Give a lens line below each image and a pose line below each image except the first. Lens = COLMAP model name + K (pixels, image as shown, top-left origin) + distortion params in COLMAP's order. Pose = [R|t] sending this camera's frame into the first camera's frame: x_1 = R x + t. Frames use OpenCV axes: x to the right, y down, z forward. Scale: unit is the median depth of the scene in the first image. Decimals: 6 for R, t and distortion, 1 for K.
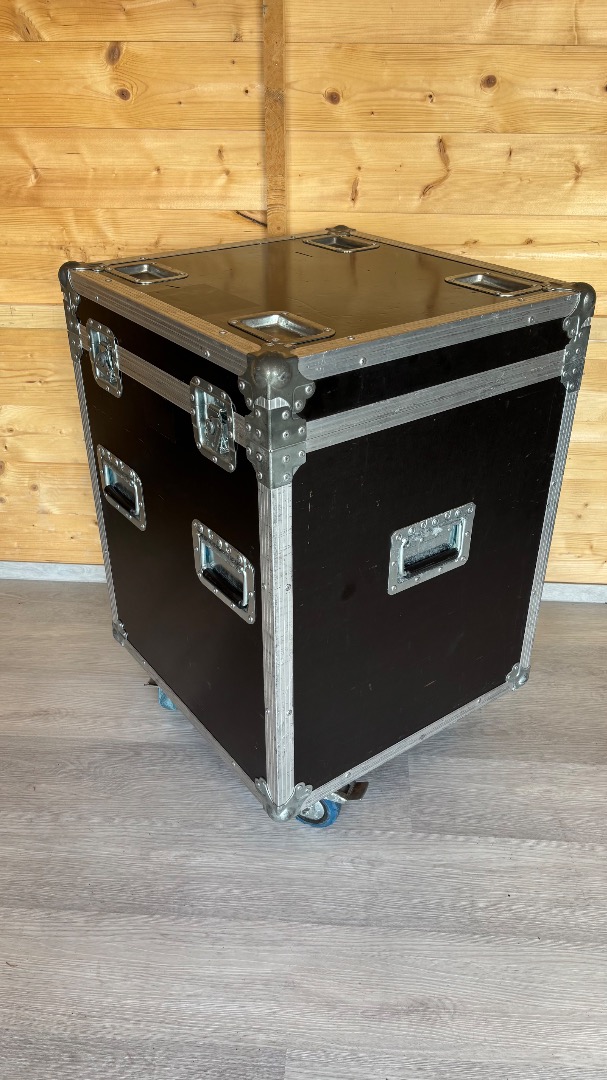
lens RADIAL K [[847.5, 0, 306.7], [0, 847.5, 548.3], [0, 0, 1]] dist [0.056577, -0.067659]
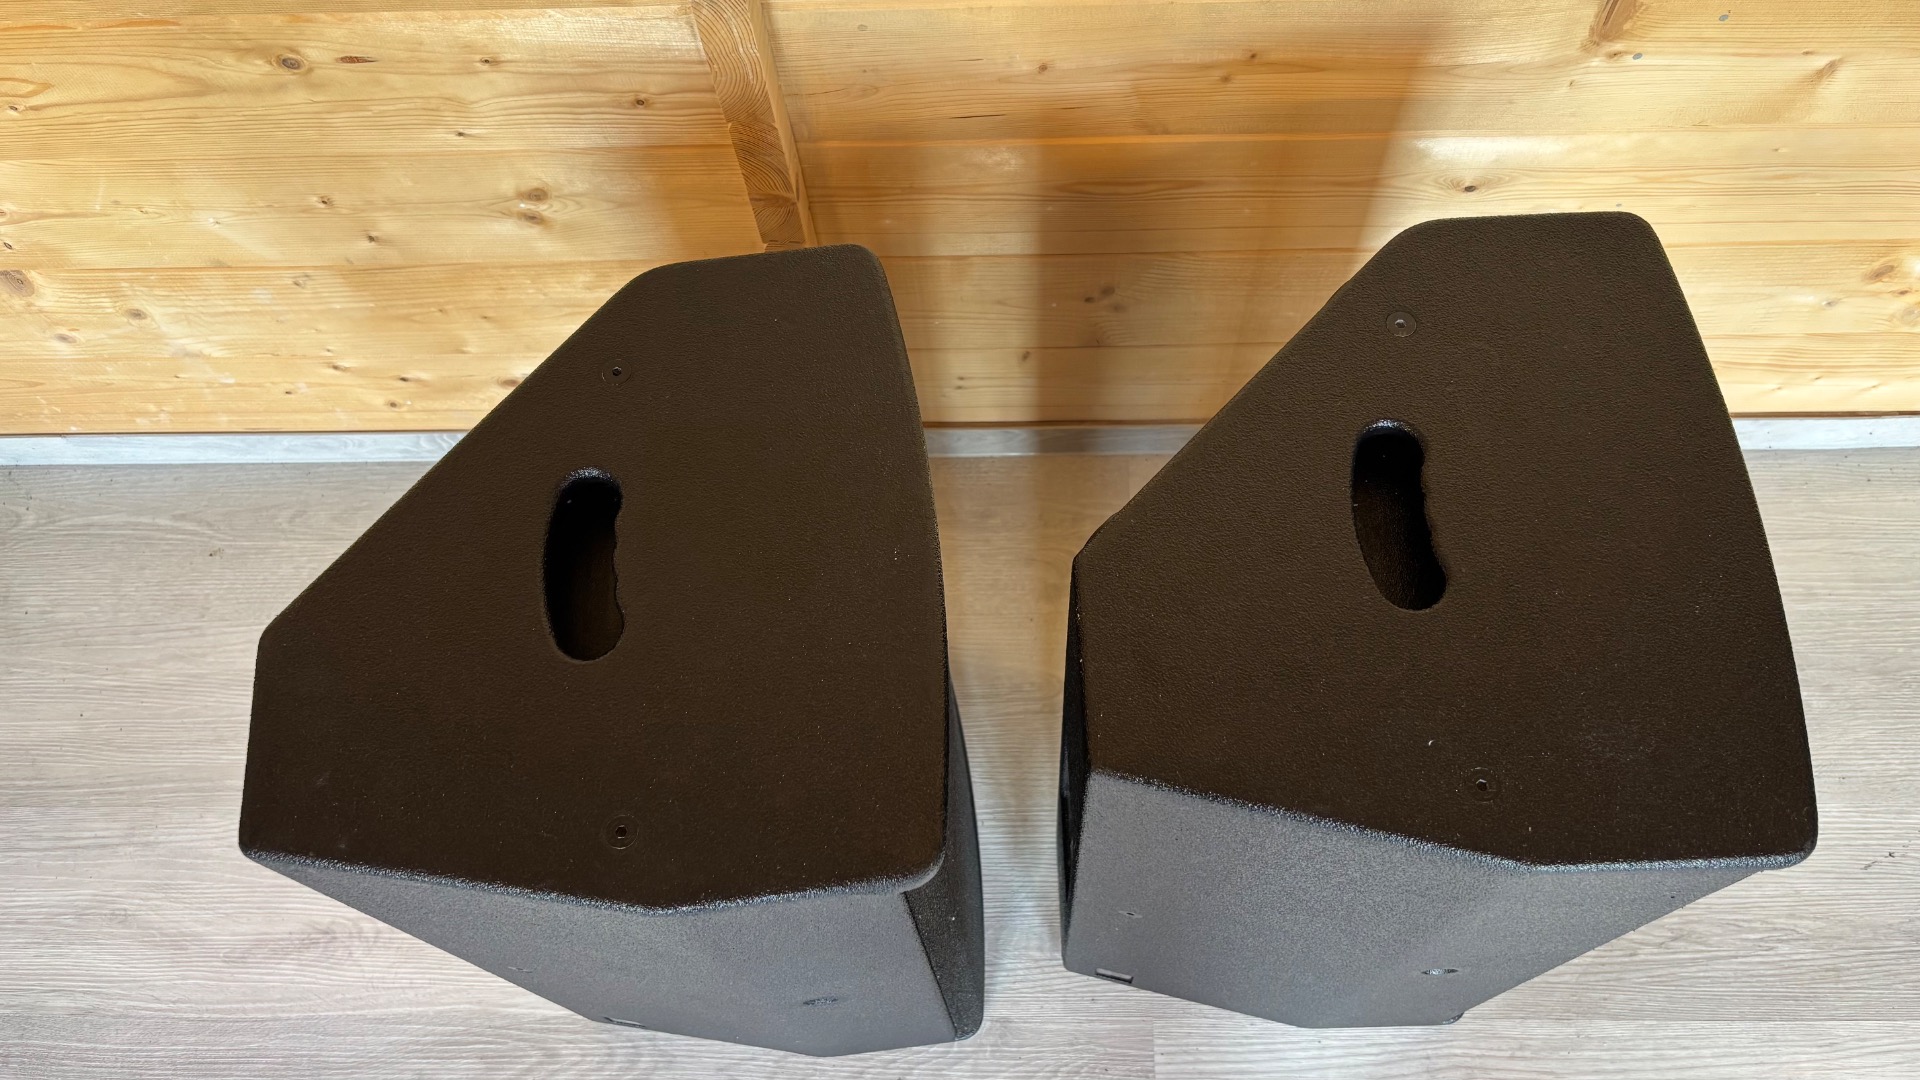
lens RADIAL K [[1472.1, 0, 973.0], [0, 1472.1, 548.3], [0, 0, 1]] dist [0.082705, -0.117237]
pose [[0.997542, -0.068582, -0.014395, 0.052967], [0.064834, 0.825278, 0.560993, -0.404267], [-0.026594, -0.560547, 0.827696, 0.497599]]
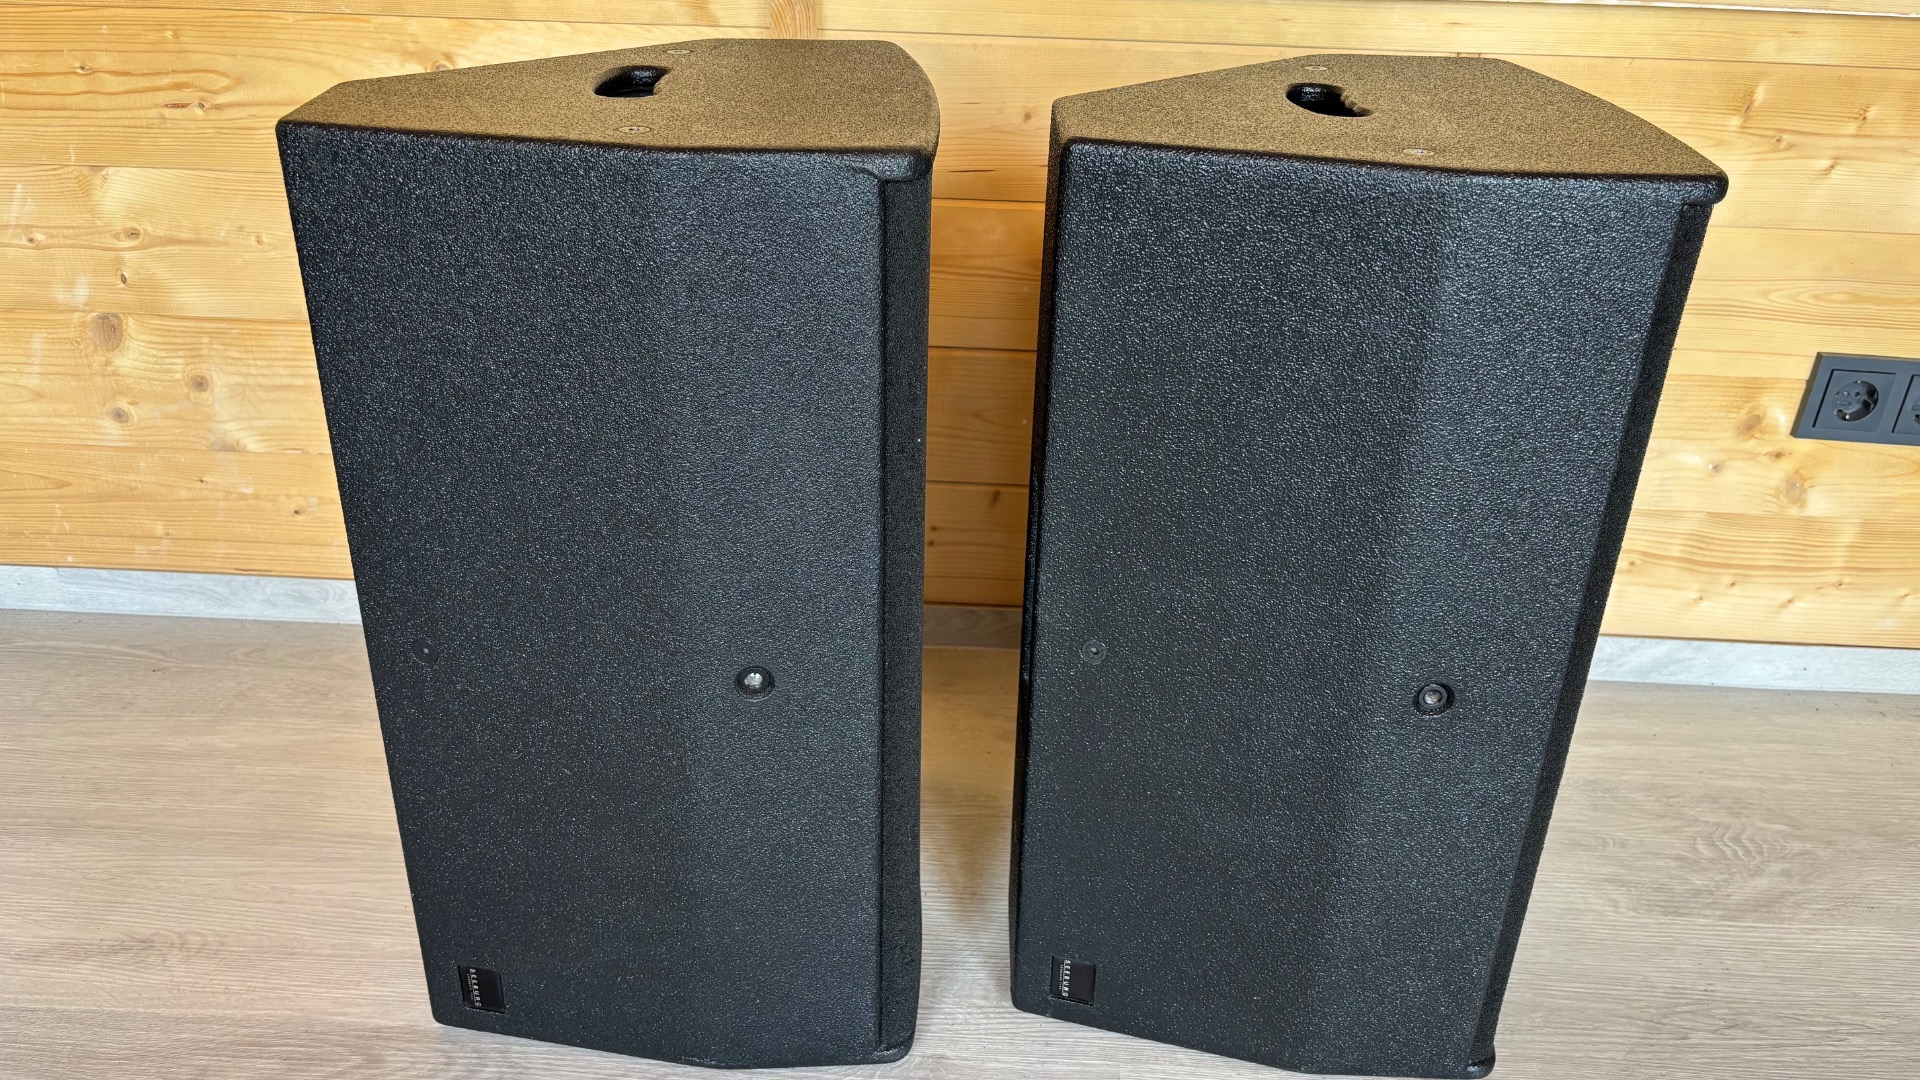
lens RADIAL K [[1477.7, 0, 958.9], [0, 1477.7, 541.1], [0, 0, 1]] dist [0.089270, -0.128541]
pose [[0.999487, 0.009675, 0.030522, 0.028149], [-0.007399, 0.997245, -0.073805, 0.067409], [-0.031152, 0.073541, 0.996806, 0.346218]]
